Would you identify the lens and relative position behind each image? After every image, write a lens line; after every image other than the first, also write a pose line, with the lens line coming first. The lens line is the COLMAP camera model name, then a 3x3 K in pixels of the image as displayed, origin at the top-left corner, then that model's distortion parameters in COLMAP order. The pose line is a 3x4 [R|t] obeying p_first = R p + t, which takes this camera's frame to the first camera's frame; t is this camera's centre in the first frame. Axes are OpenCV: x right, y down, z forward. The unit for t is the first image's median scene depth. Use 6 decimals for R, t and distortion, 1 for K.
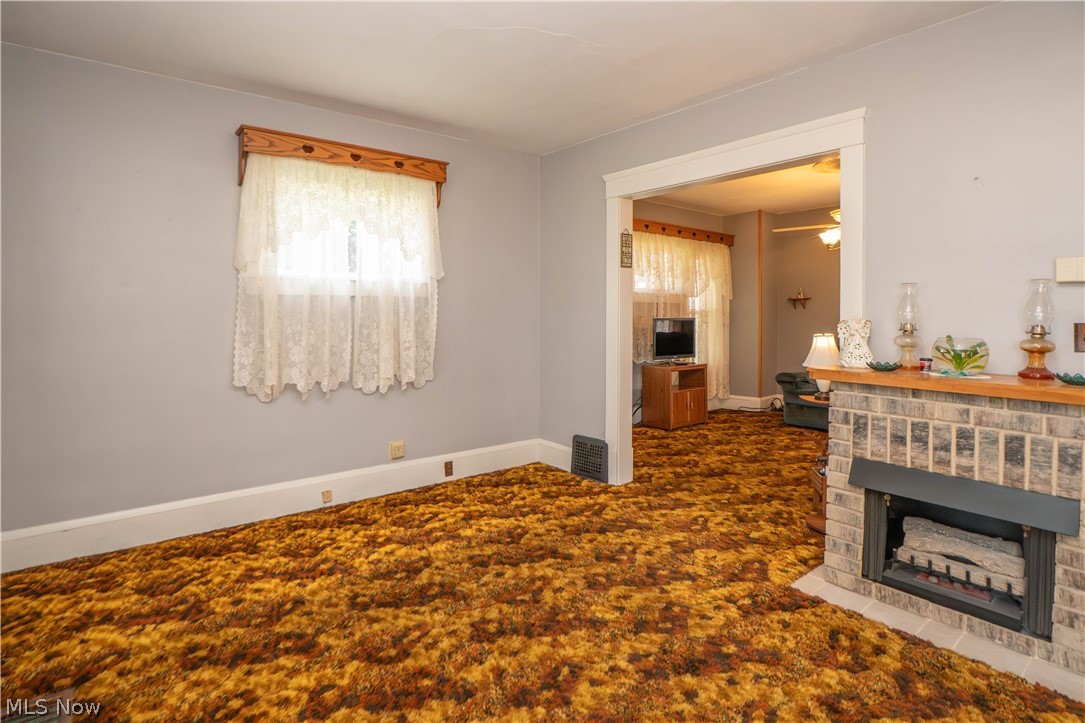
lens RADIAL K [[549.7, 0, 542.4], [0, 549.7, 321.8], [0, 0, 1]] dist [-0.027224, 0.001682]
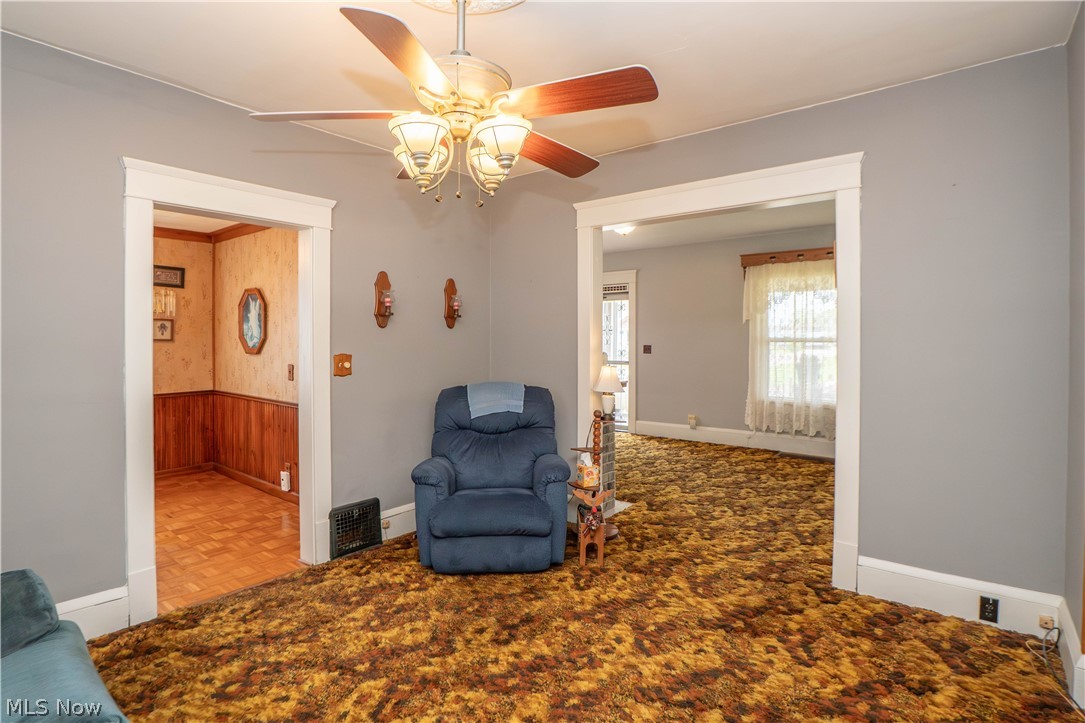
lens RADIAL K [[571.3, 0, 537.0], [0, 571.3, 351.4], [0, 0, 1]] dist [-0.029333, 0.000120]
pose [[-0.973495, -0.003218, -0.228685, 1.053782], [-0.011181, 0.999375, 0.033536, -0.050444], [0.228434, 0.035204, -0.972923, 2.405401]]
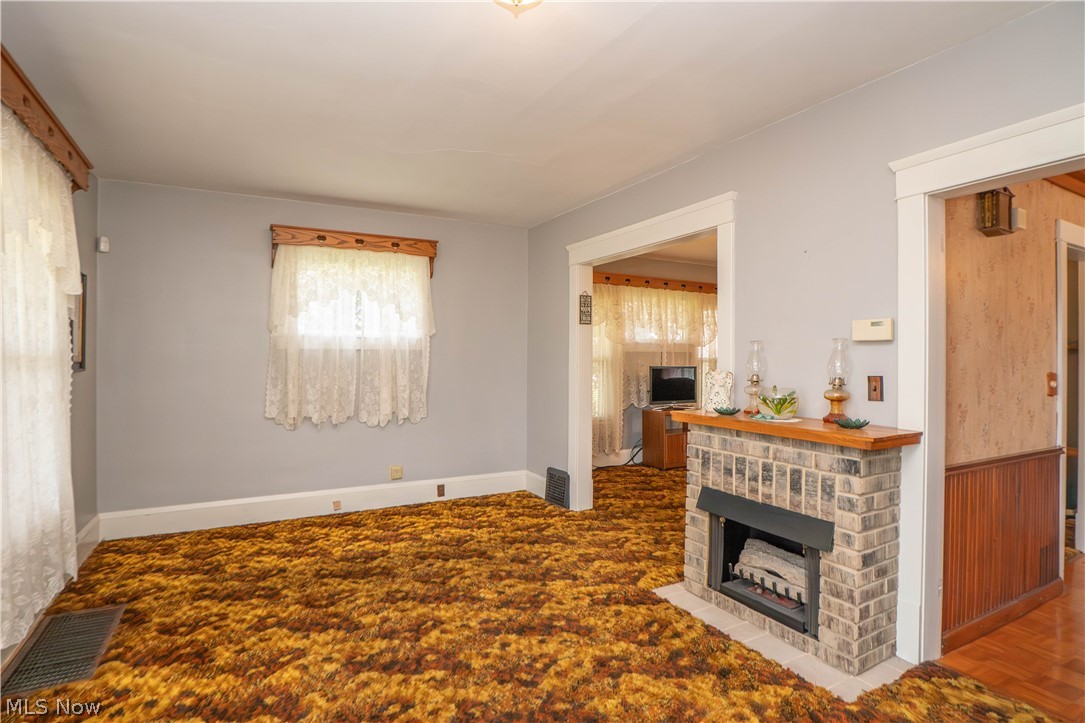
lens RADIAL K [[540.1, 0, 539.2], [0, 540.1, 358.2], [0, 0, 1]] dist [-0.030725, 0.000506]
pose [[0.984578, 0.001980, -0.174933, 0.375985], [-0.004830, 0.999862, -0.015871, -0.011727], [0.174878, 0.016471, 0.984452, -0.212000]]
